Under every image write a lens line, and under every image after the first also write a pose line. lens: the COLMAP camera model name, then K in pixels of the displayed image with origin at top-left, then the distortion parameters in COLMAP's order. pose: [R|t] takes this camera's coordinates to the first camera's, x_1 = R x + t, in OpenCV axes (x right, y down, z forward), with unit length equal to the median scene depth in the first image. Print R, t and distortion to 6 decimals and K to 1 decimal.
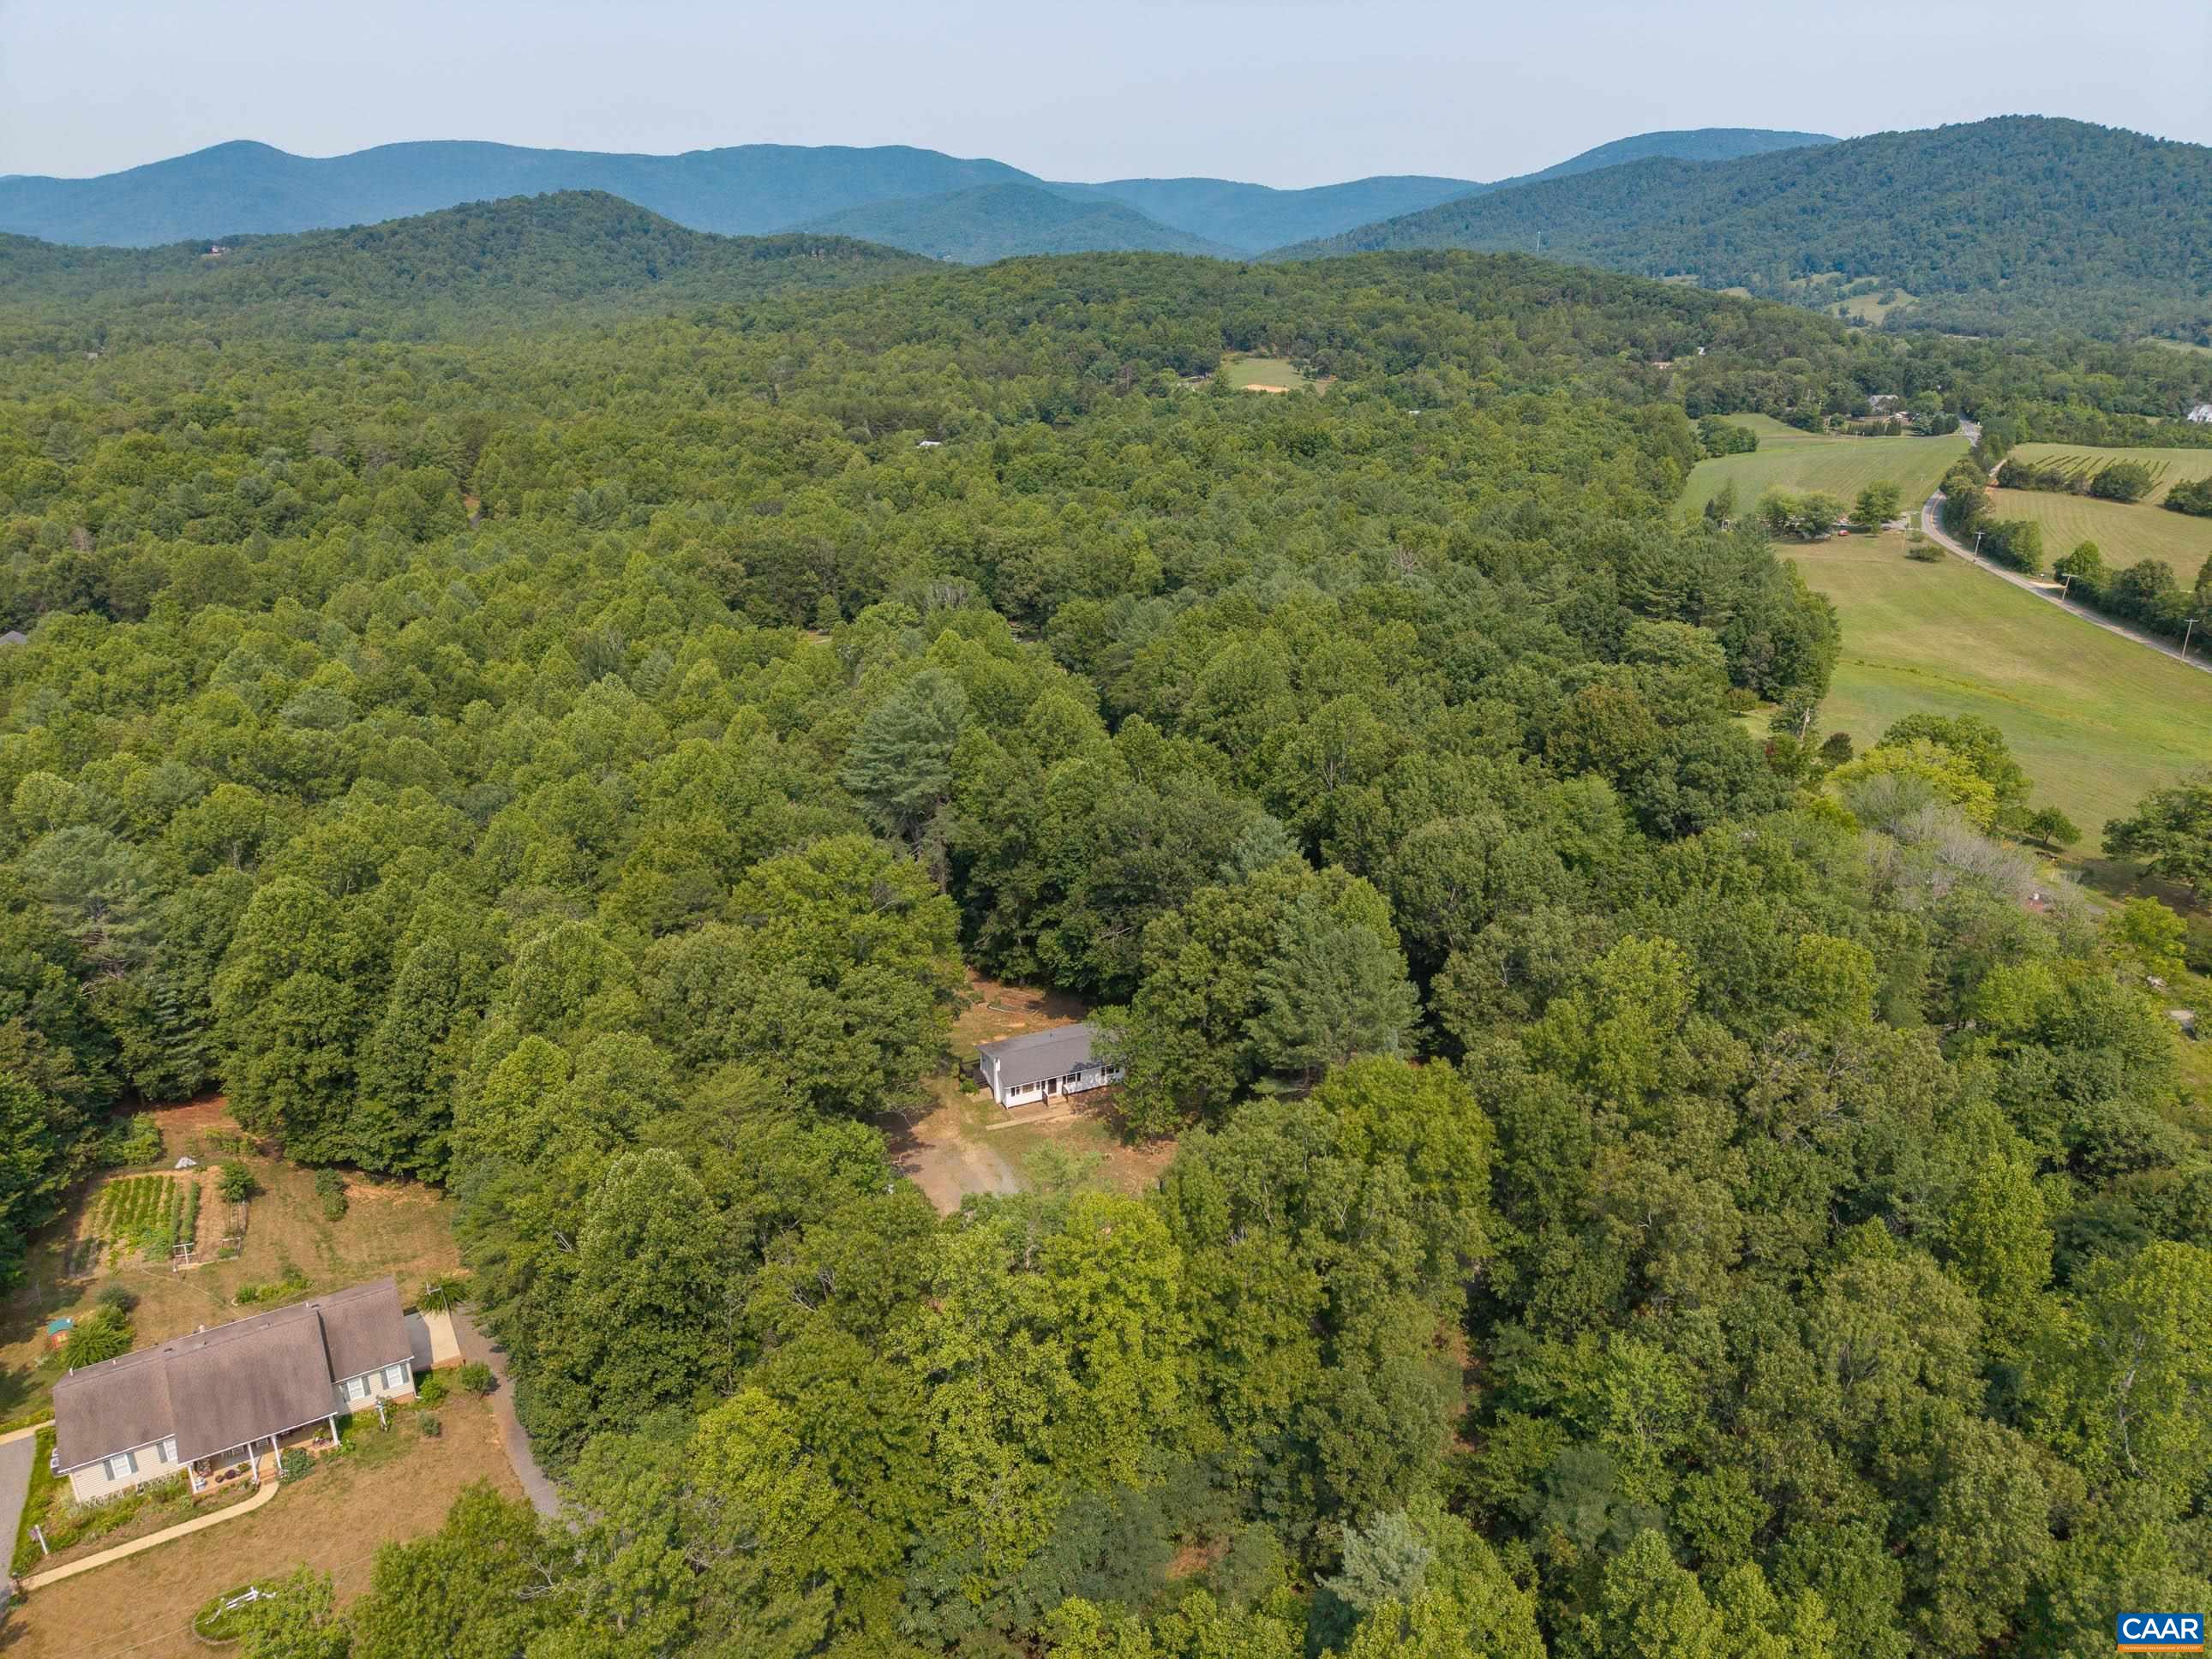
lens RADIAL K [[1500.7, 0, 1106.0], [0, 1500.7, 829.5], [0, 0, 1]] dist [0.021659, -0.023237]
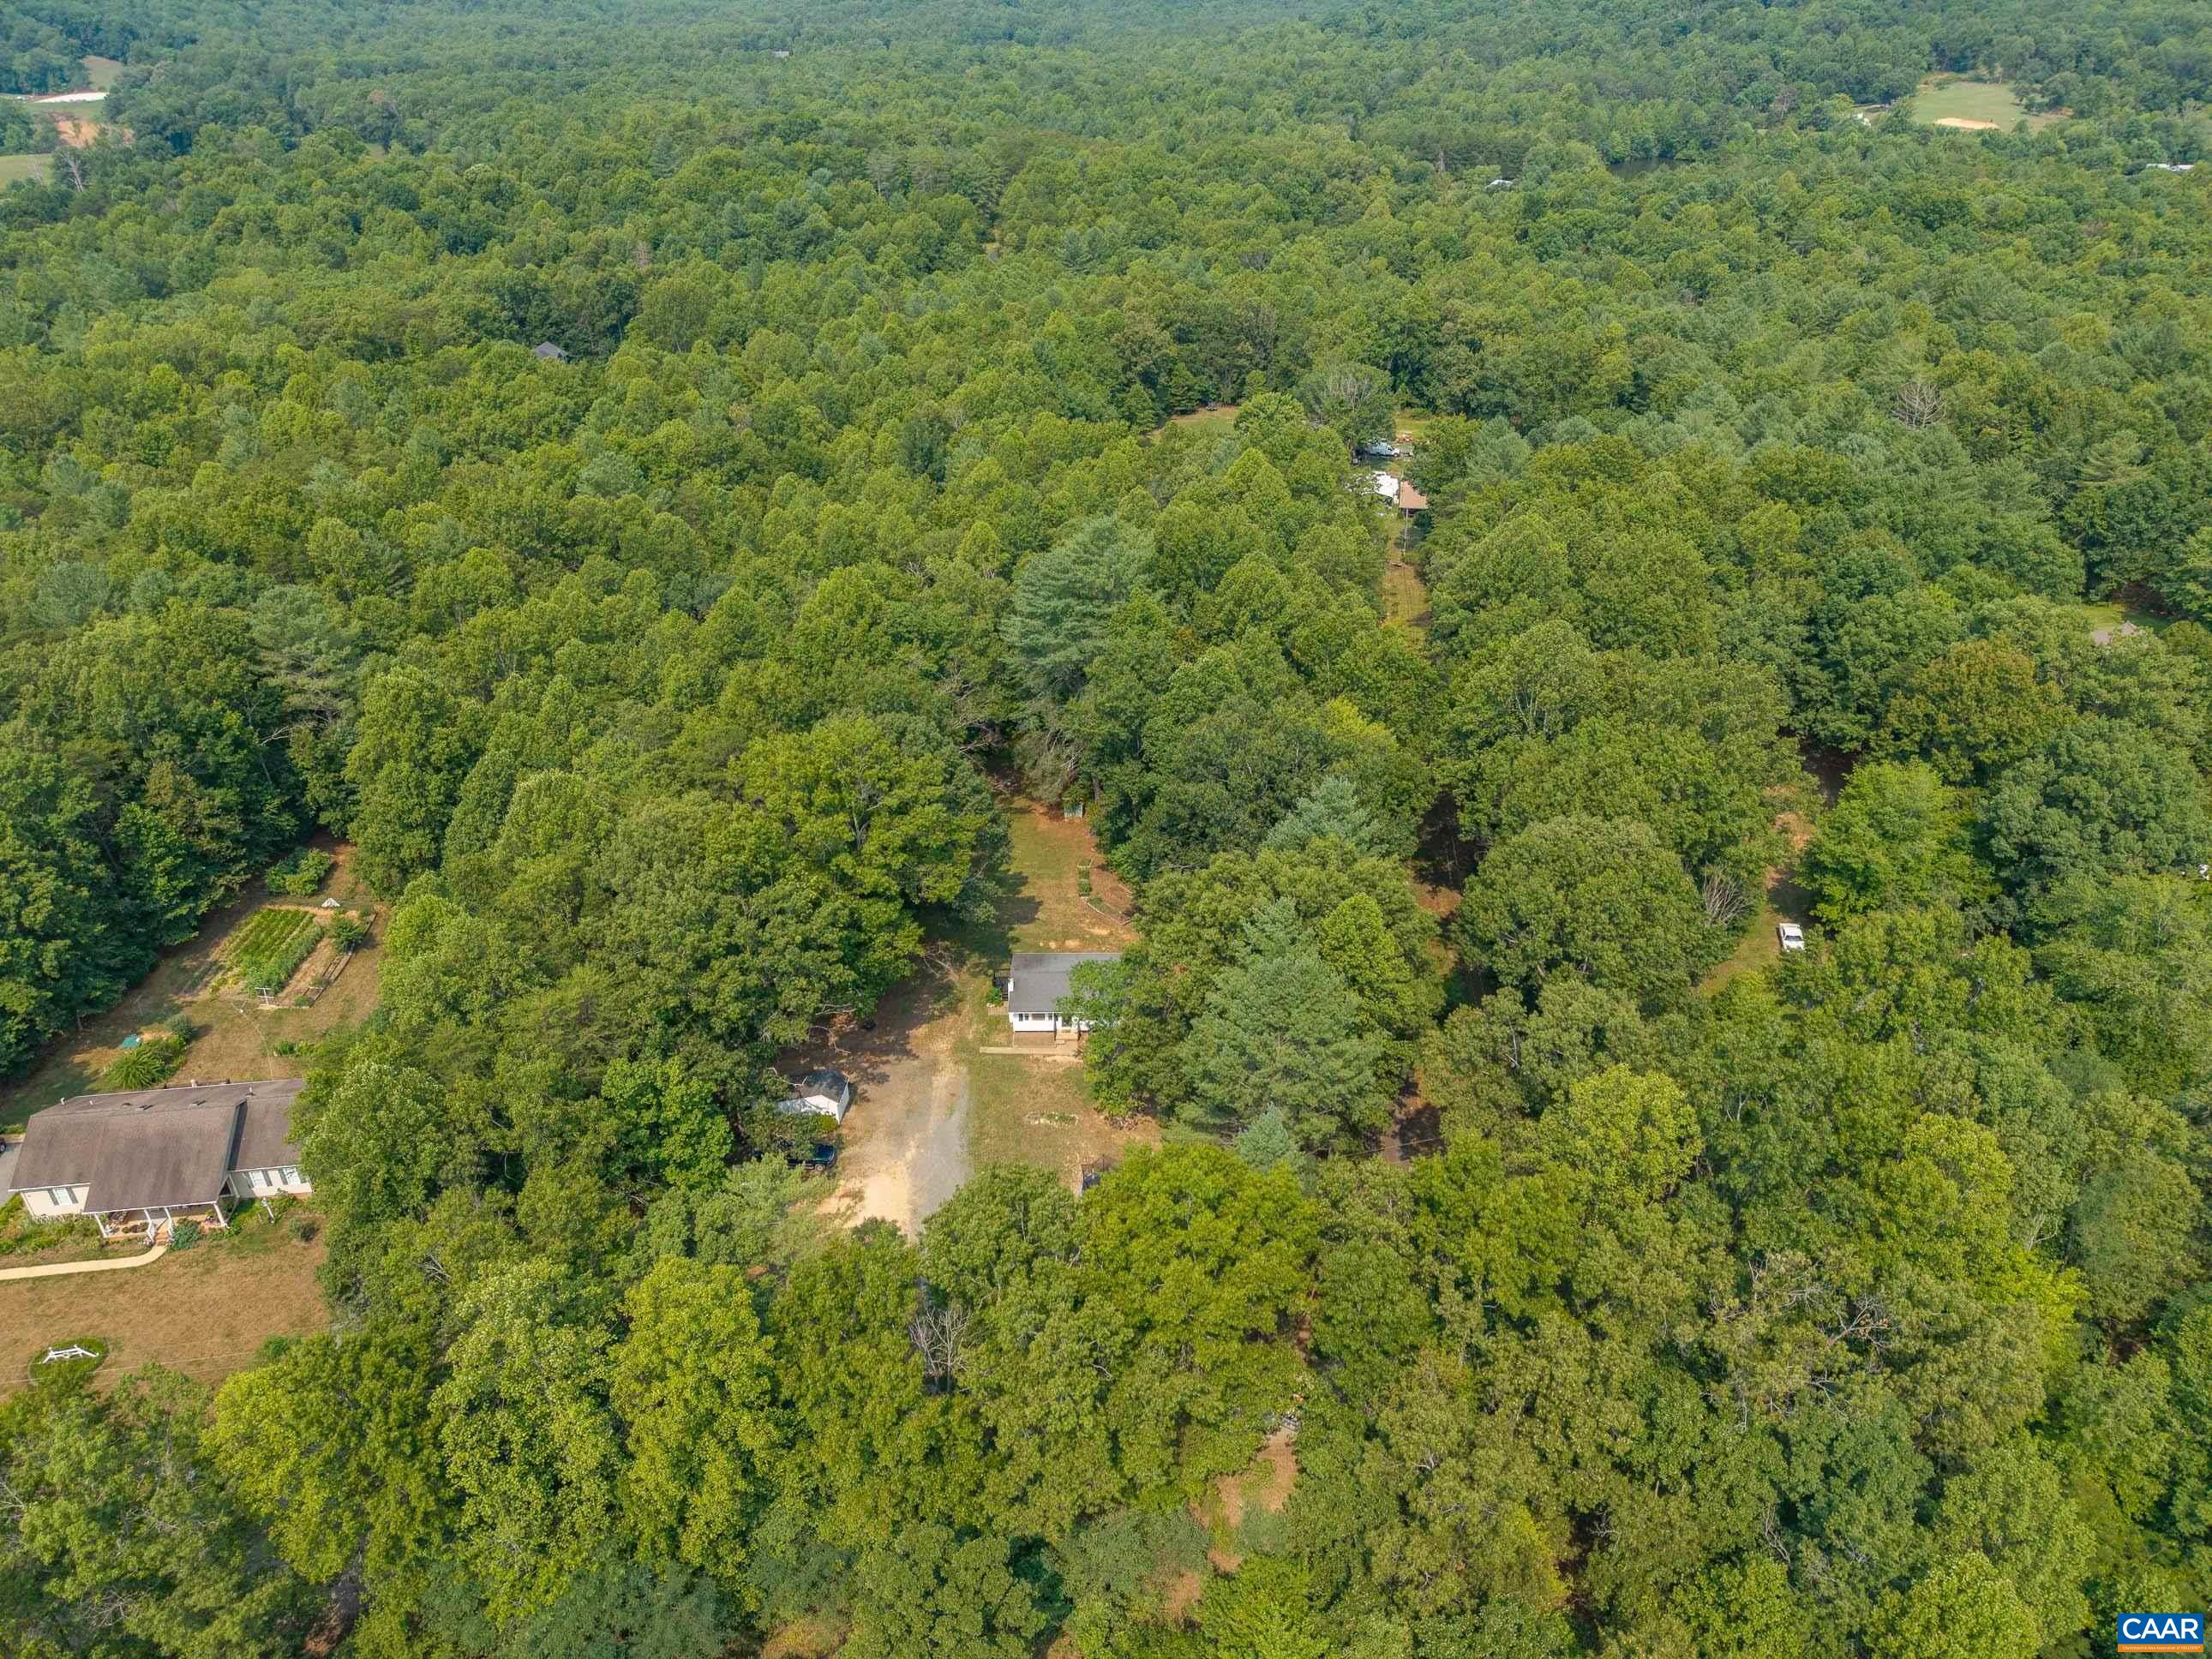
lens RADIAL K [[1491.9, 0, 1109.7], [0, 1491.9, 828.2], [0, 0, 1]] dist [0.011400, -0.006880]
pose [[0.913541, 0.200818, -0.353717, 0.115009], [-0.136839, 0.970671, 0.197671, -0.050447], [0.383038, -0.132178, 0.914227, 0.078876]]
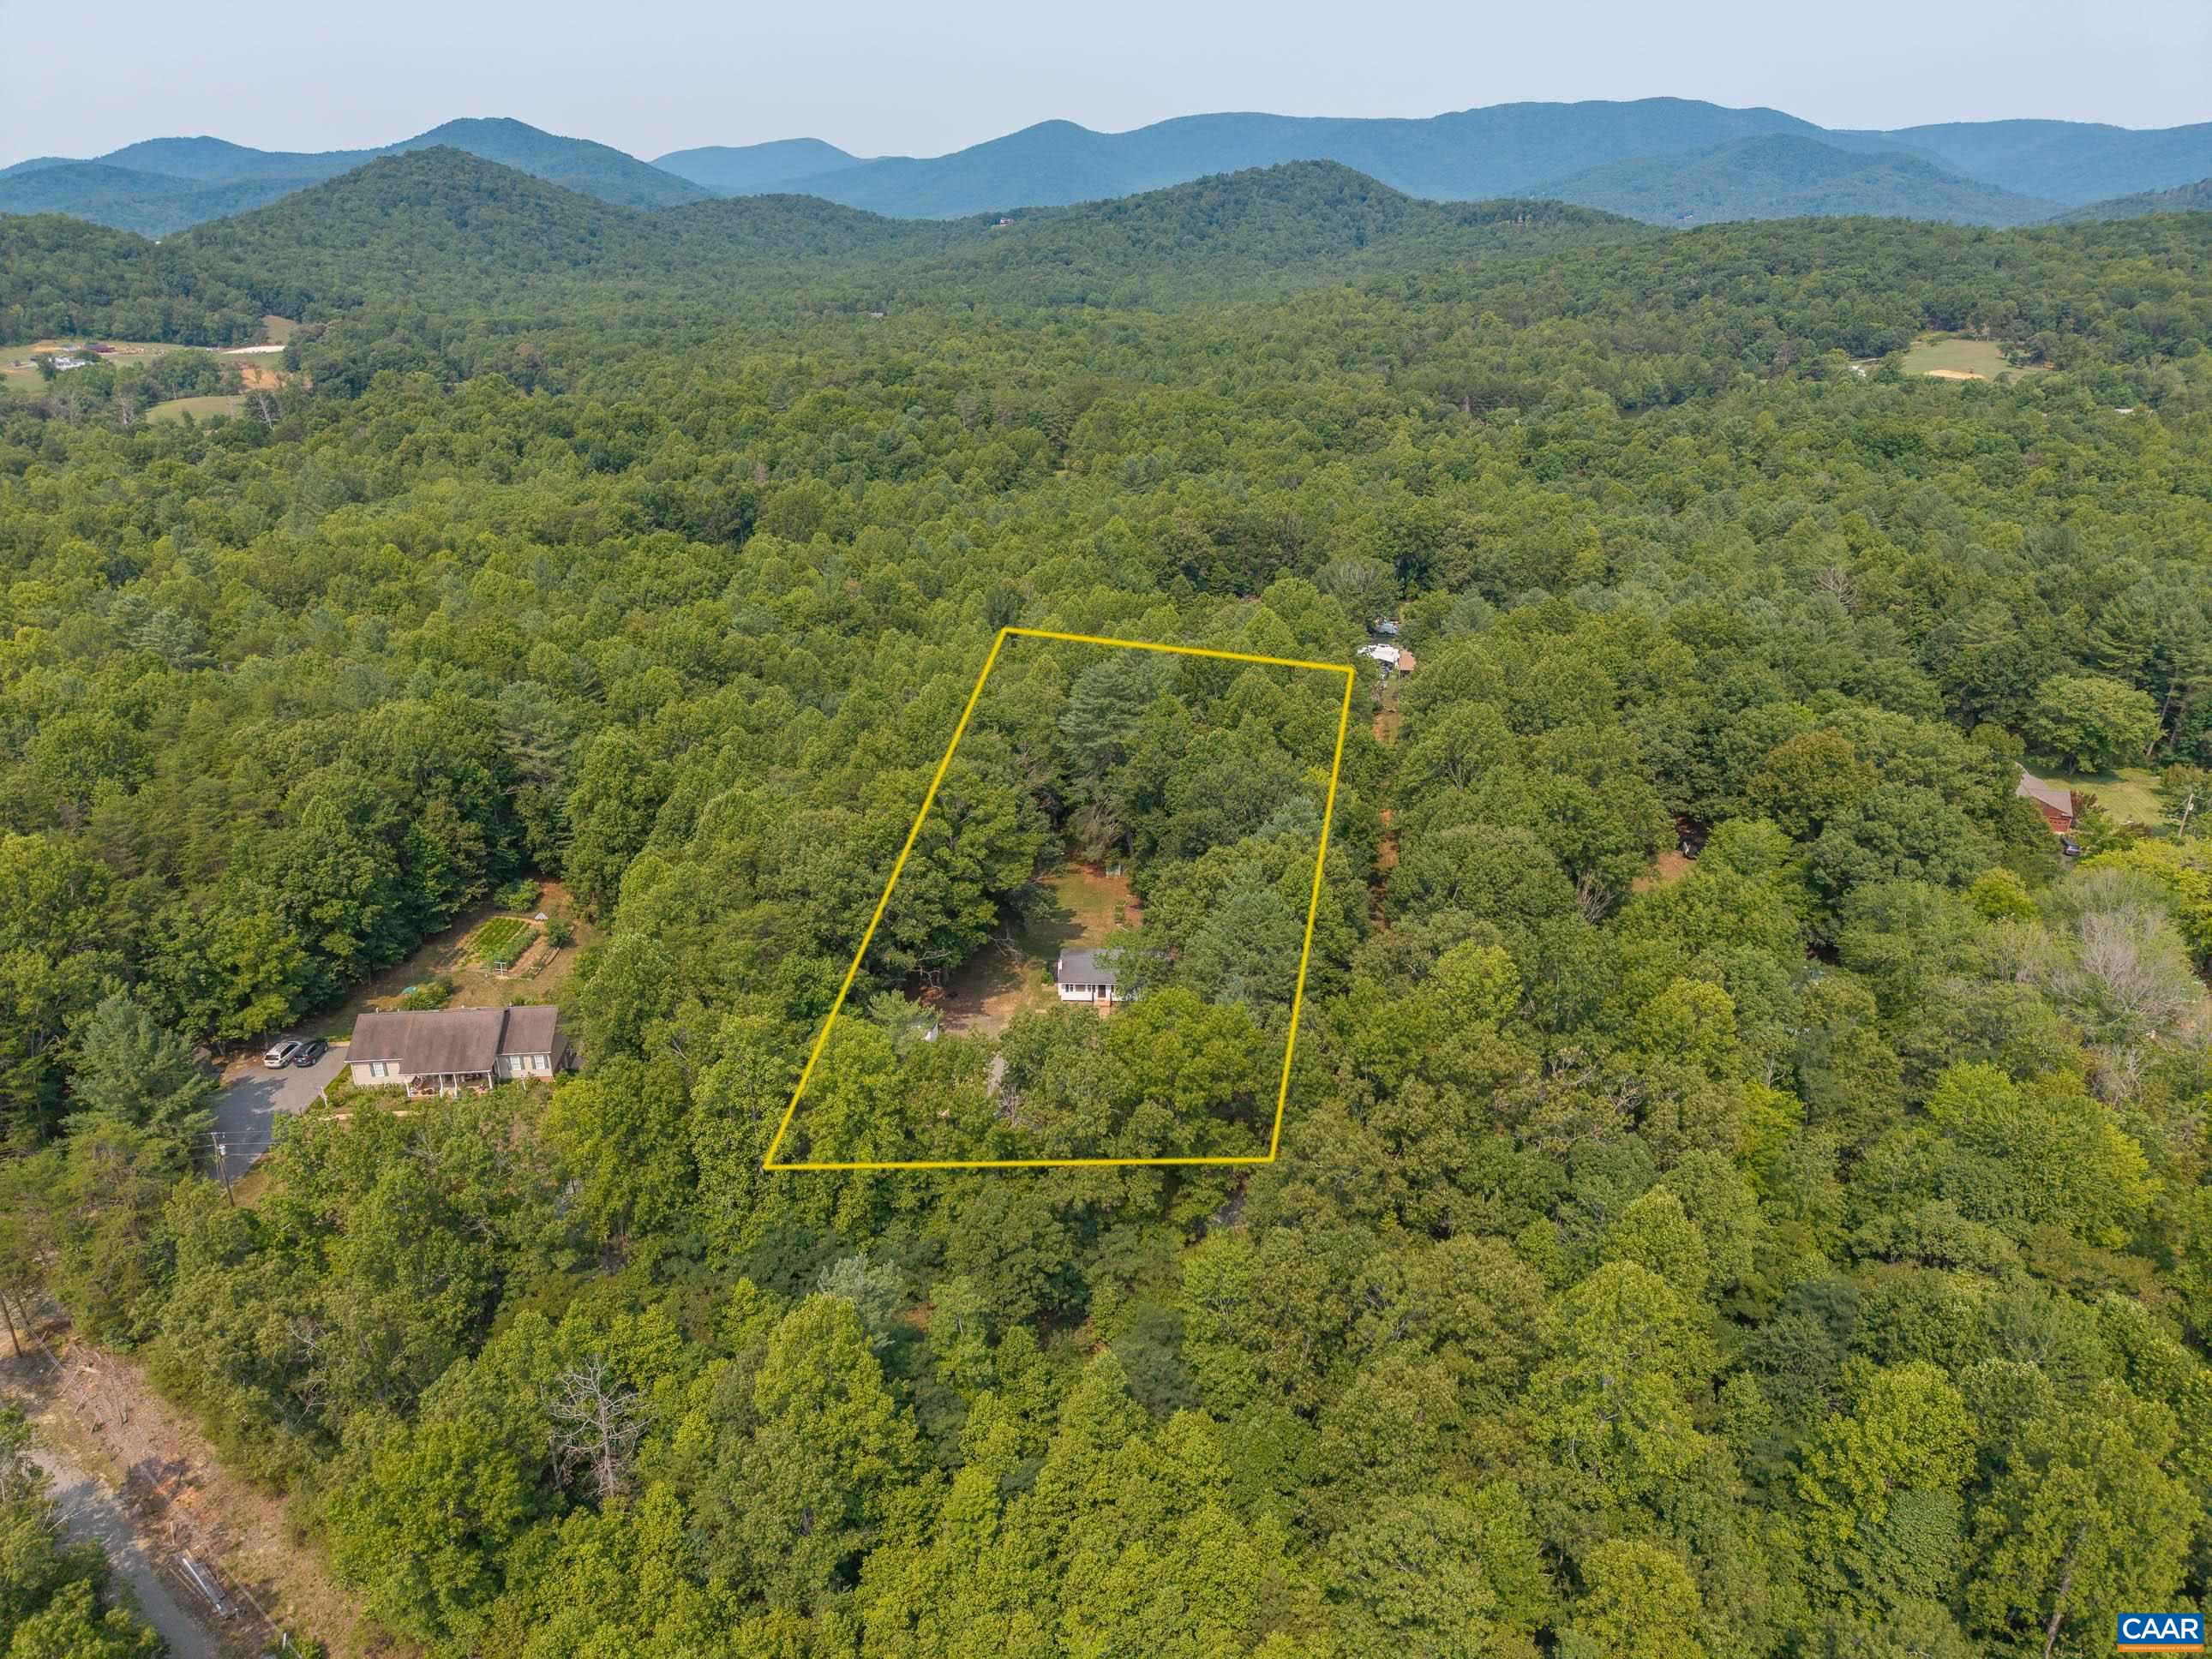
lens RADIAL K [[1500.7, 0, 1106.0], [0, 1500.7, 829.5], [0, 0, 1]] dist [0.021659, -0.023237]
pose [[0.894469, 0.160081, -0.417492, 0.180566], [-0.149971, 0.987037, 0.057154, -0.010799], [0.421230, 0.011489, 0.906881, -0.036838]]
